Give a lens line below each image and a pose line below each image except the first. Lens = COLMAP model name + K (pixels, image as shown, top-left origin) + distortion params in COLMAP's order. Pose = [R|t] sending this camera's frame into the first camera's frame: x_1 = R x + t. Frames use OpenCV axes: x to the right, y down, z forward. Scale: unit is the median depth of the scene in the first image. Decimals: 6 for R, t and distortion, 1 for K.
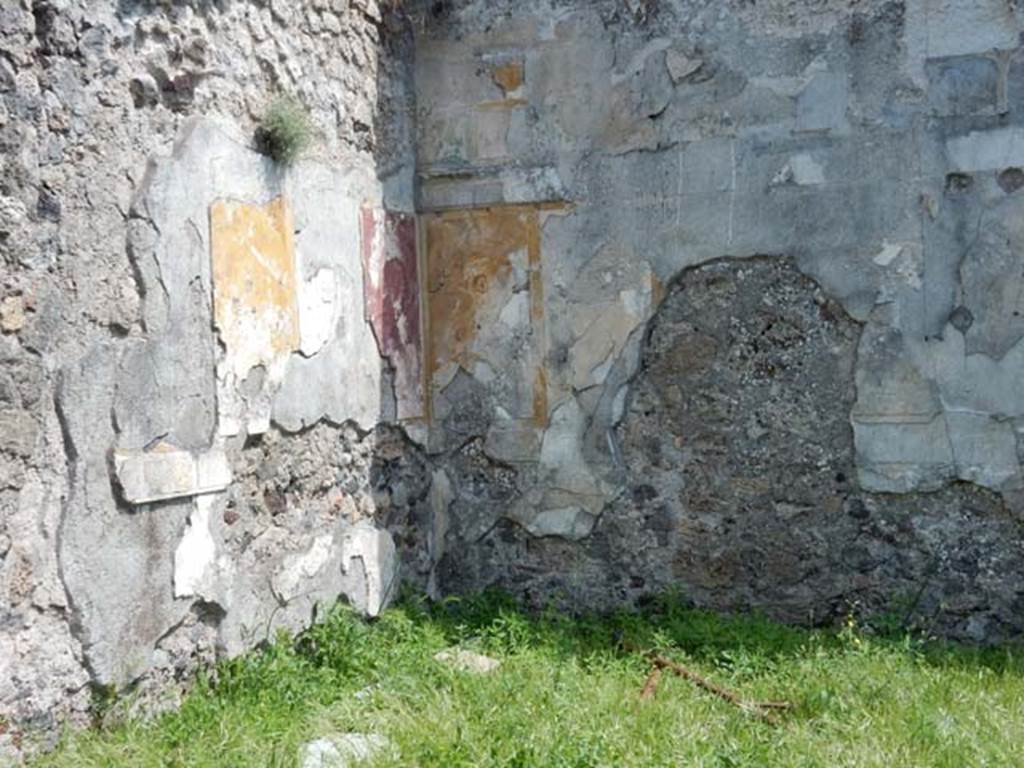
lens RADIAL K [[1463.4, 0, 491.6], [0, 1463.4, 397.2], [0, 0, 1]] dist [-0.009117, 0.000000]
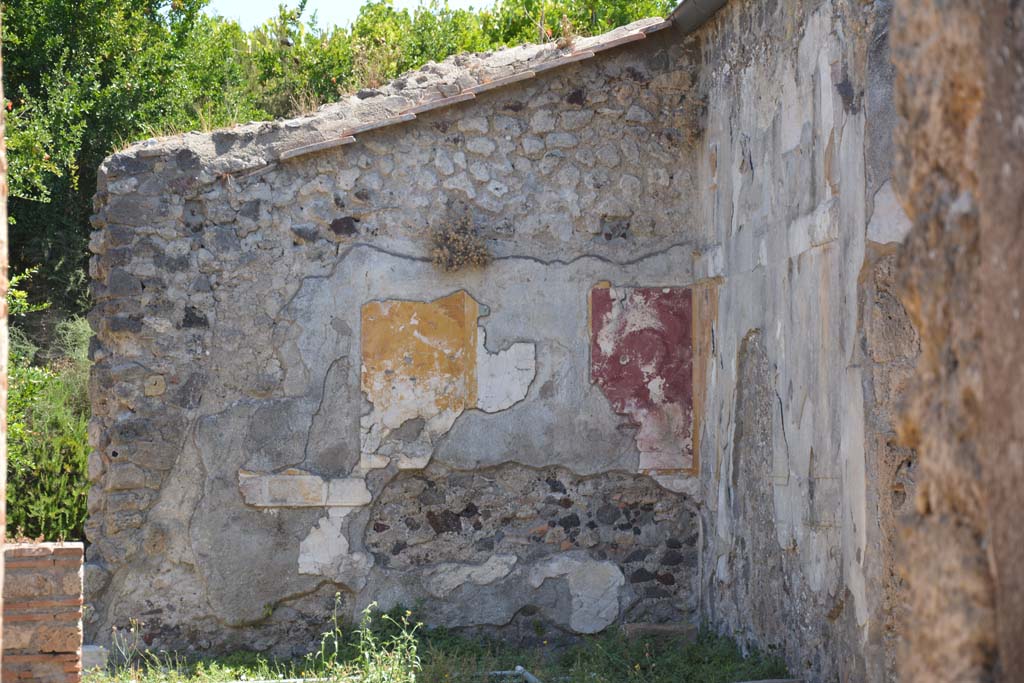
lens RADIAL K [[3092.9, 0, 512.9], [0, 3092.9, 345.6], [0, 0, 1]] dist [0.848229, 0.000000]
pose [[0.502200, -0.002921, -0.864747, 2.226288], [-0.033292, 0.999188, -0.022710, -0.025539], [0.864111, 0.040194, 0.501694, -0.347833]]
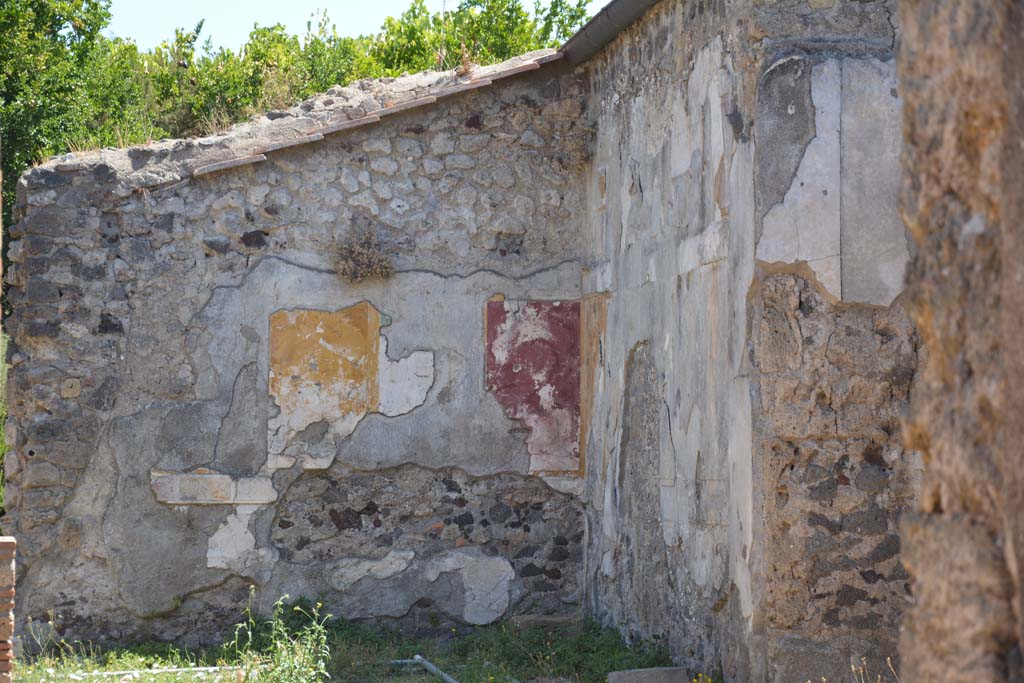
lens RADIAL K [[2906.3, 0, 513.6], [0, 2906.3, 344.0], [0, 0, 1]] dist [0.790377, 0.000000]
pose [[0.546688, -0.000430, -0.837336, 2.204643], [-0.042929, 0.998670, -0.028541, -0.022785], [0.836235, 0.051549, 0.545943, -0.390572]]
